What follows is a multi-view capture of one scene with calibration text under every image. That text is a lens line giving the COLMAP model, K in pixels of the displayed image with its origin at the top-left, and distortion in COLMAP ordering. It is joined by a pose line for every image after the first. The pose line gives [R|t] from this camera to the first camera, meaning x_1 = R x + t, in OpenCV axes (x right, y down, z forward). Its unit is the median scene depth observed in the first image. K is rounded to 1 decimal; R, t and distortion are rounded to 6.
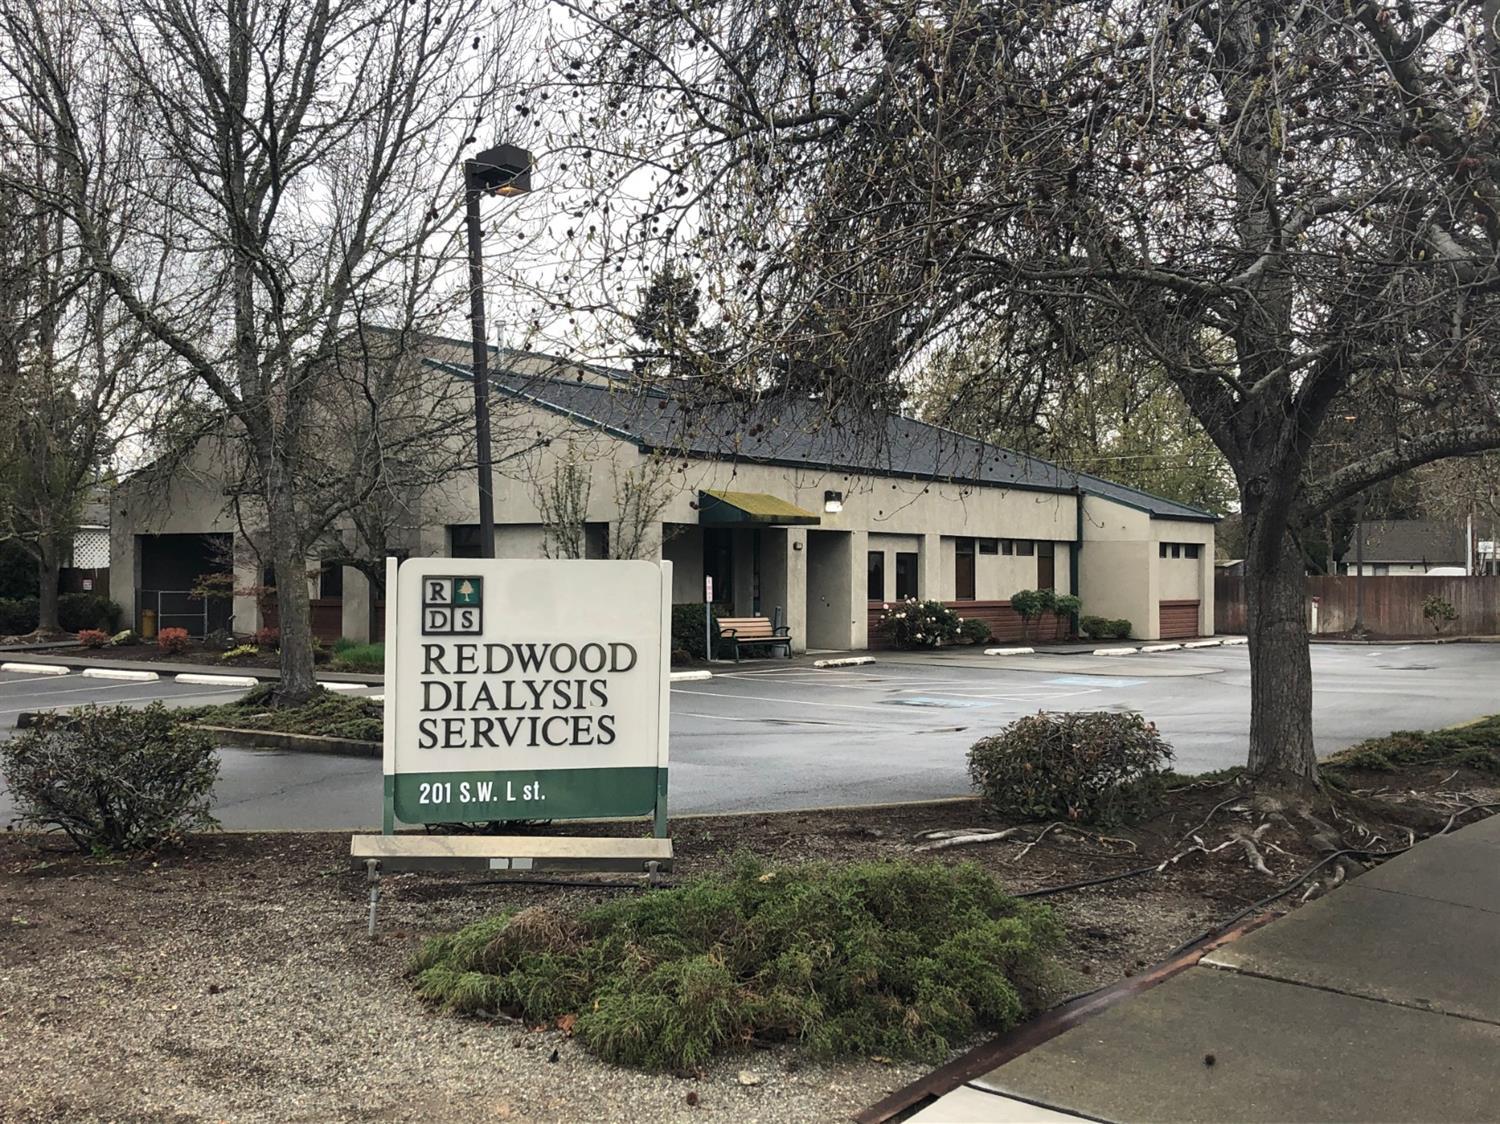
lens RADIAL K [[1621.8, 0, 750.0], [0, 1621.8, 562.0], [0, 0, 1]] dist [0.004875, 0.007485]
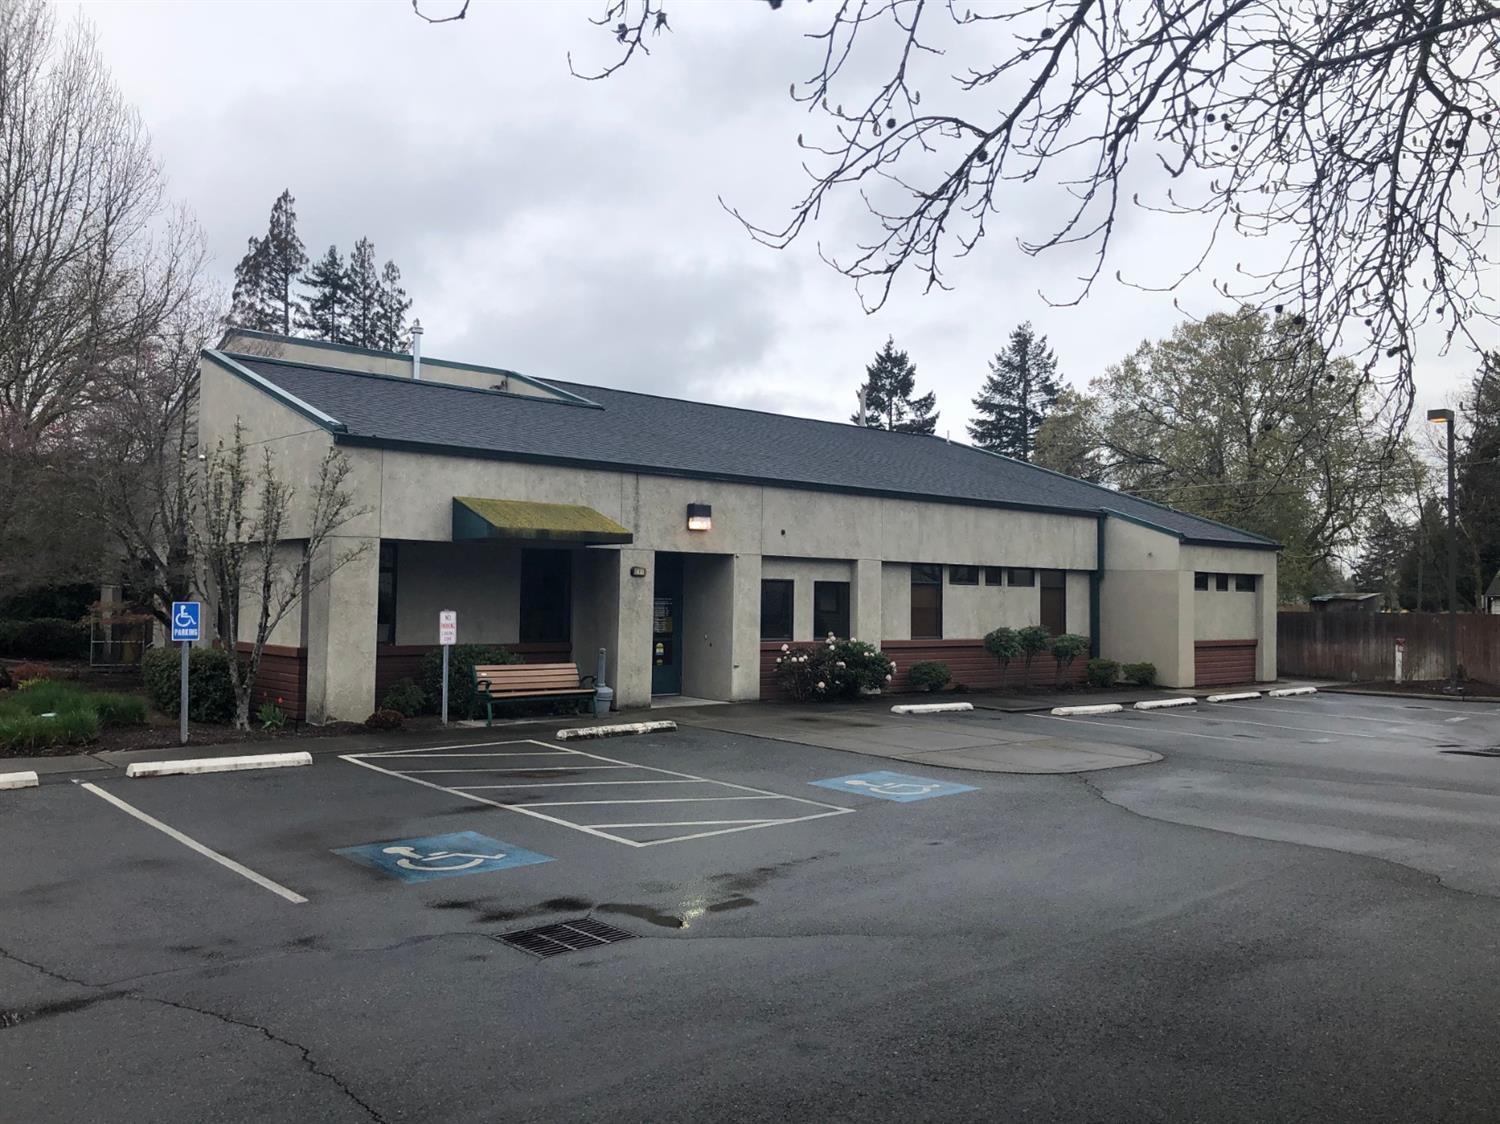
lens RADIAL K [[1215.8, 0, 752.7], [0, 1215.8, 598.3], [0, 0, 1]] dist [0.036600, -0.003592]
pose [[0.979059, 0.009906, -0.203334, 0.173204], [-0.008420, 0.999931, 0.008171, -0.001970], [0.203401, -0.006288, 0.979075, 0.361714]]
